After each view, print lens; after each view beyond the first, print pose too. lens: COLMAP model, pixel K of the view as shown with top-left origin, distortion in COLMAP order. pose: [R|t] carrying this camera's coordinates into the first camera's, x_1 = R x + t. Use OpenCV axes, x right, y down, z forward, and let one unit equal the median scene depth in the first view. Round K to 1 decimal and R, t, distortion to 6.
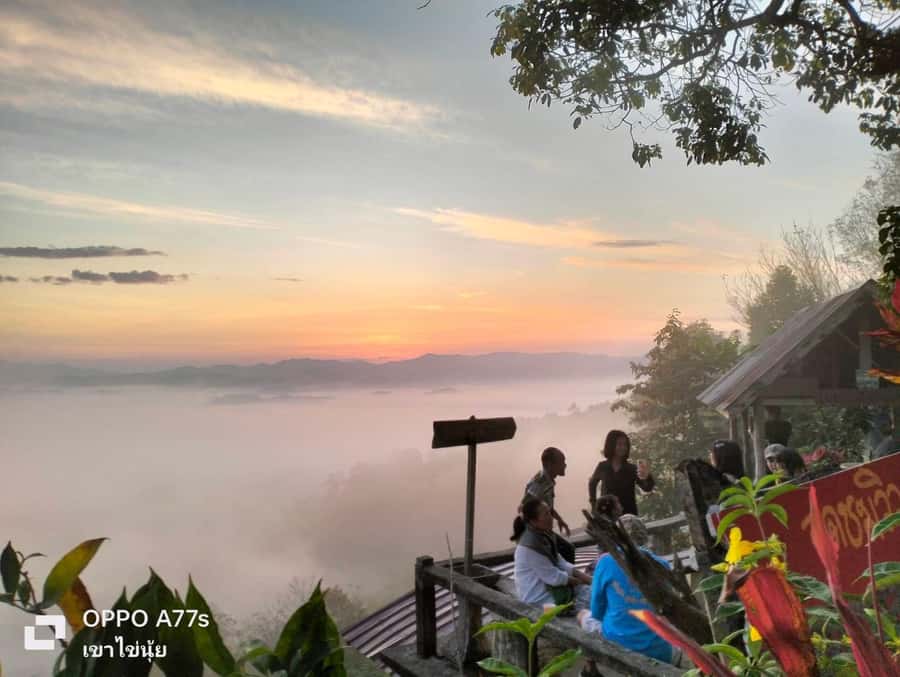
lens RADIAL K [[750.8, 0, 450.0], [0, 750.8, 338.5], [0, 0, 1]] dist [0.128205, -0.327028]
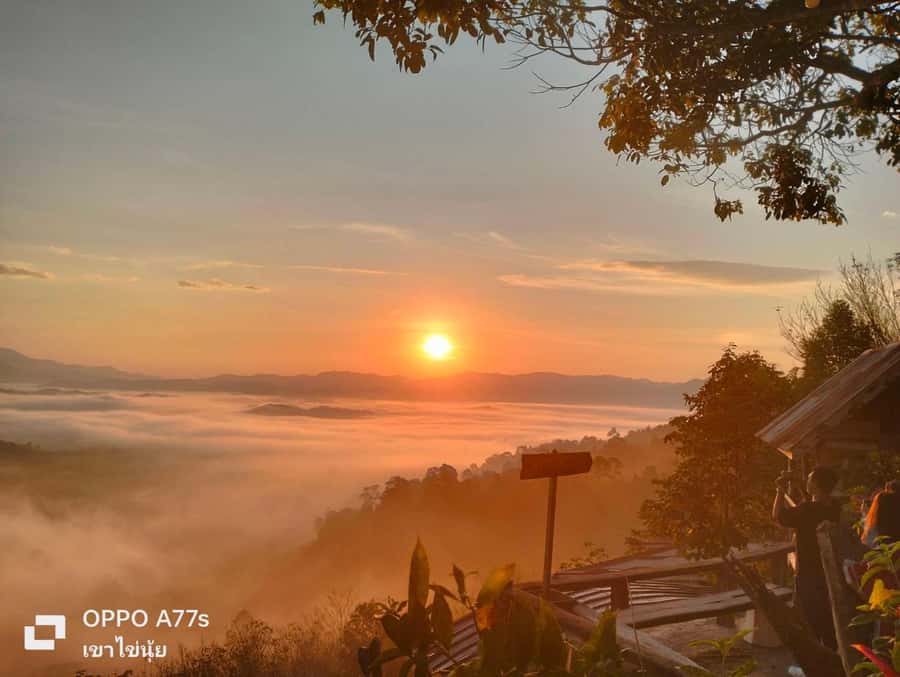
lens RADIAL K [[754.5, 0, 450.0], [0, 754.5, 338.5], [0, 0, 1]] dist [0.099522, -0.216360]
pose [[0.997673, 0.040318, -0.054988, -0.062878], [-0.041560, 0.998902, -0.021635, -0.023556], [0.054055, 0.023870, 0.998253, -0.079697]]
